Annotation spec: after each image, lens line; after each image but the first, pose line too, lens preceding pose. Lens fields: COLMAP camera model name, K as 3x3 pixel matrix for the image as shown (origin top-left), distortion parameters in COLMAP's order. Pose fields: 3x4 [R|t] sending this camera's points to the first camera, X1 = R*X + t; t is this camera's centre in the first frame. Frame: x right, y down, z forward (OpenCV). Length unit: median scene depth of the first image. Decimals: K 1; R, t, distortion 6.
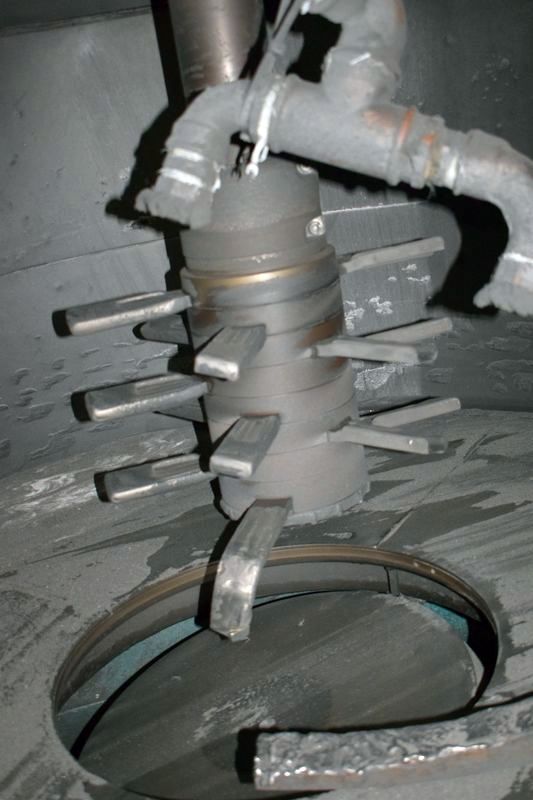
lens RADIAL K [[992.8, 0, 266.5], [0, 992.8, 400.0], [0, 0, 1]] dist [-0.023929, -0.000690]
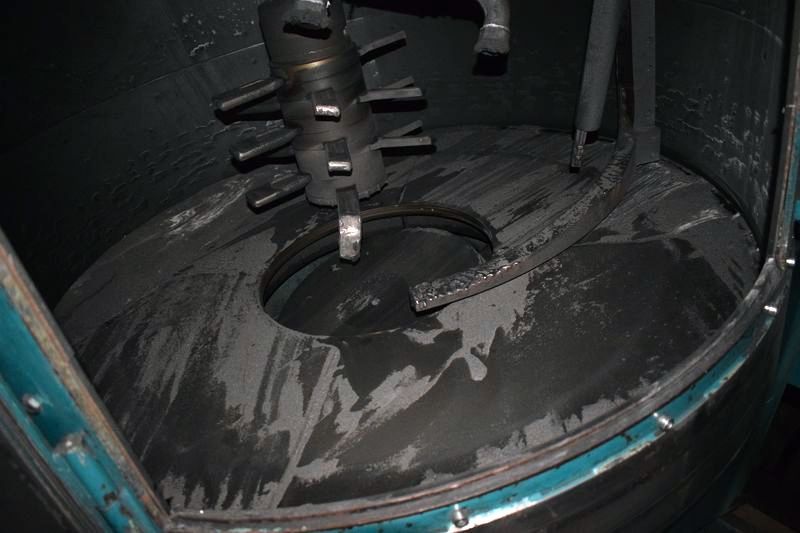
lens RADIAL K [[619.5, 0, 400.0], [0, 619.5, 266.5], [0, 0, 1]] dist [-0.104890, 0.001286]
pose [[0.921539, -0.218605, 0.320902, -0.296618], [0.166316, 0.969034, 0.182515, 0.051175], [-0.350864, -0.114823, 0.929360, -0.094102]]
